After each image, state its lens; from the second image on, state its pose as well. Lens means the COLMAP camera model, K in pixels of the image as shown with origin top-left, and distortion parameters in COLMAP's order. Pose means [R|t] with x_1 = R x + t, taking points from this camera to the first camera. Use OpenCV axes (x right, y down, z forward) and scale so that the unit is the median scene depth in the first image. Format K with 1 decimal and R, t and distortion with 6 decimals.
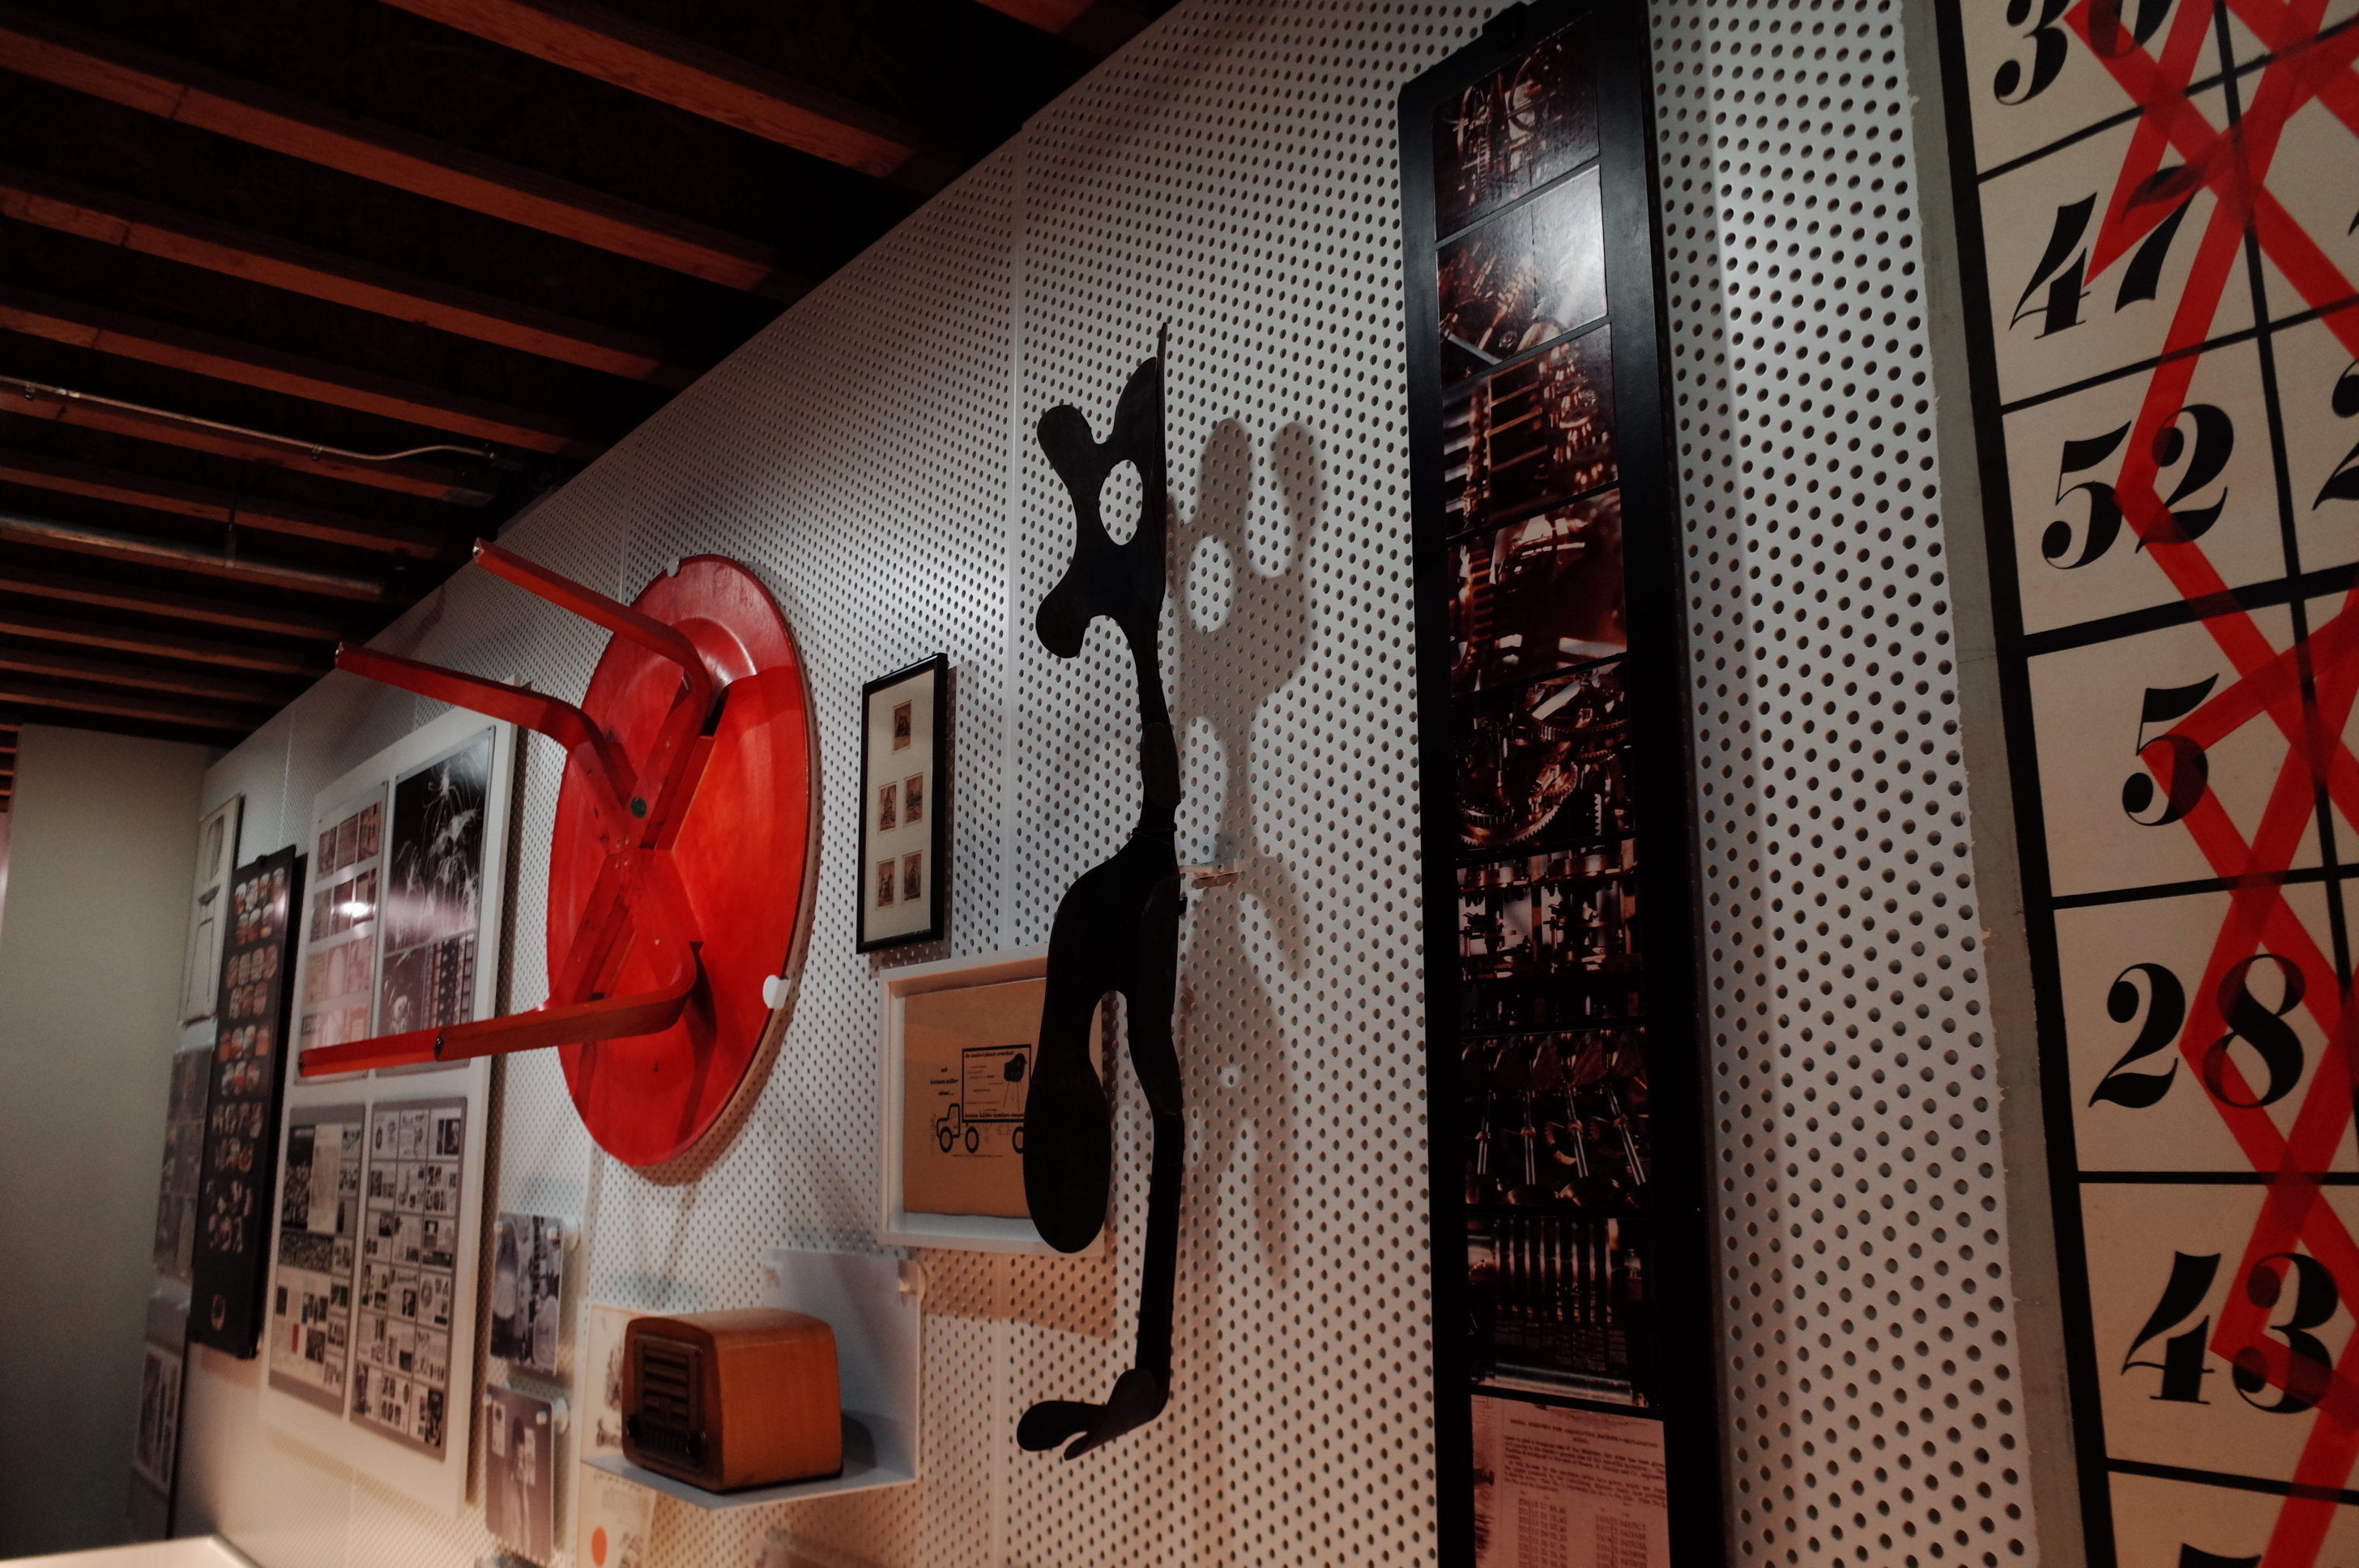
lens RADIAL K [[1869.3, 0, 1176.2], [0, 1869.3, 784.9], [0, 0, 1]] dist [-0.016938, 0.016908]
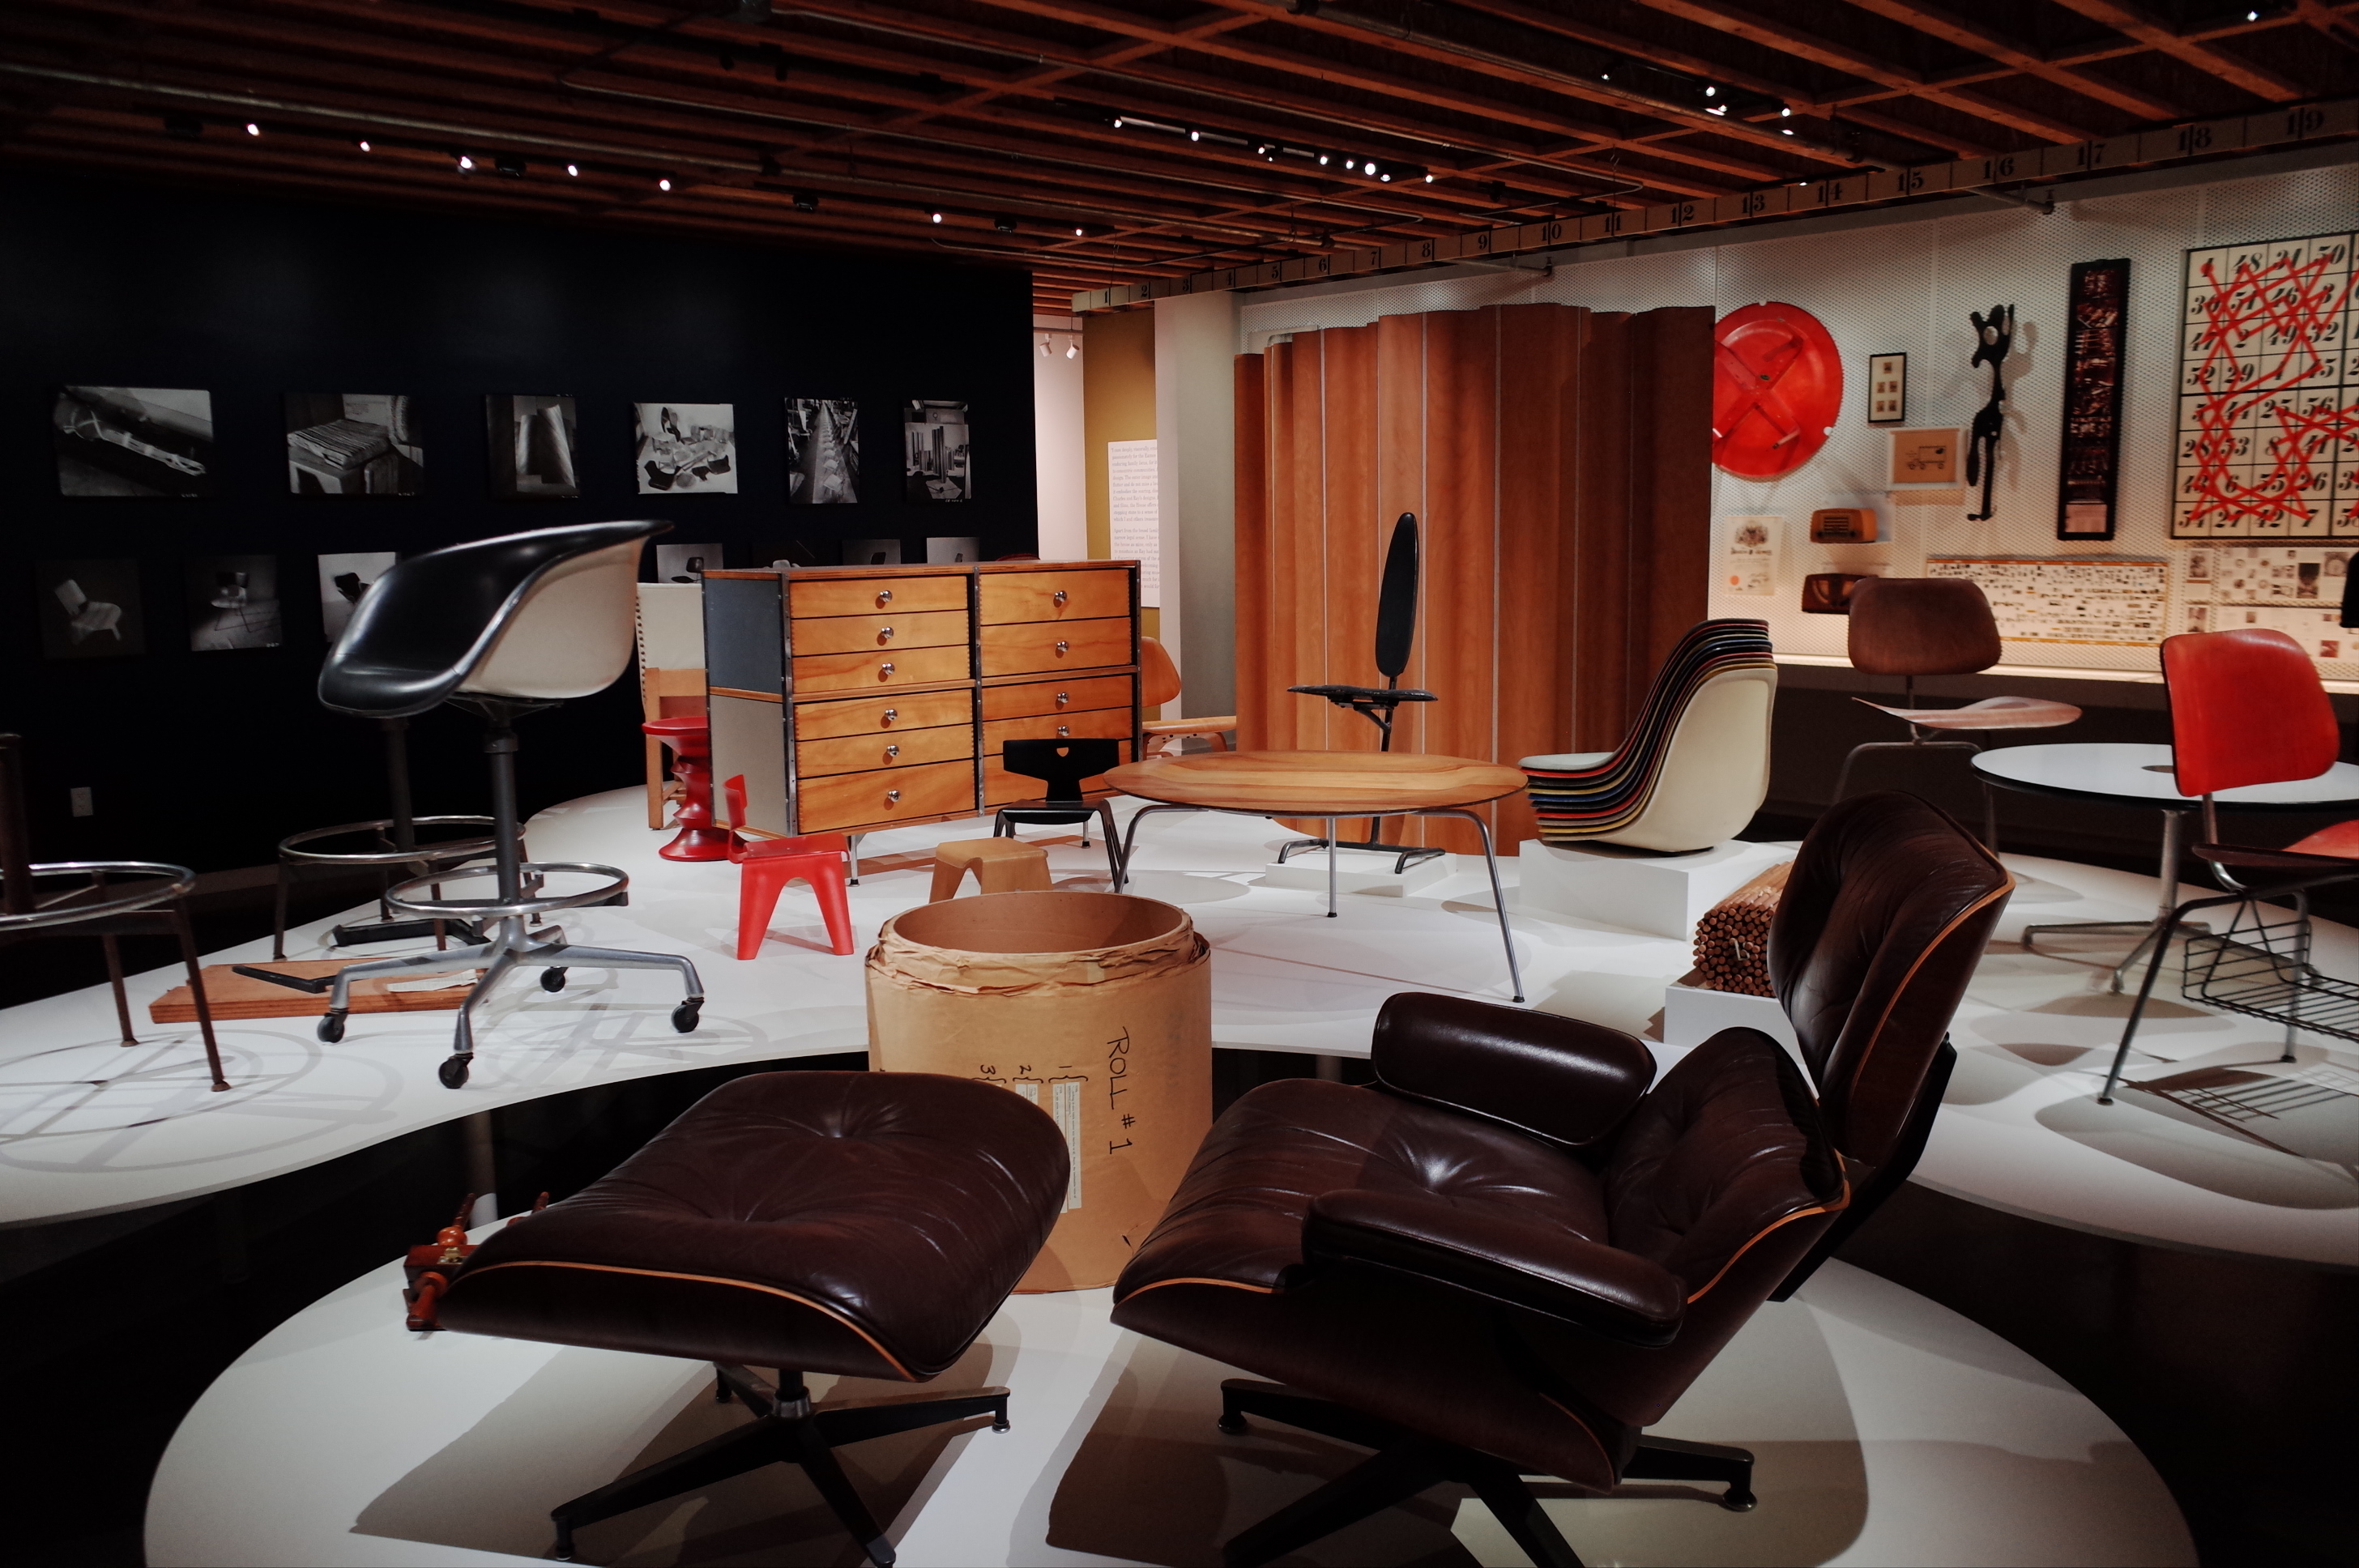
lens RADIAL K [[1869.3, 0, 1181.5], [0, 1869.3, 786.2], [0, 0, 1]] dist [-0.016938, 0.016908]
pose [[0.993690, -0.027362, 0.108773, -3.430669], [-0.010692, 0.942264, 0.334701, -0.826414], [-0.111651, -0.333752, 0.936026, -4.739446]]
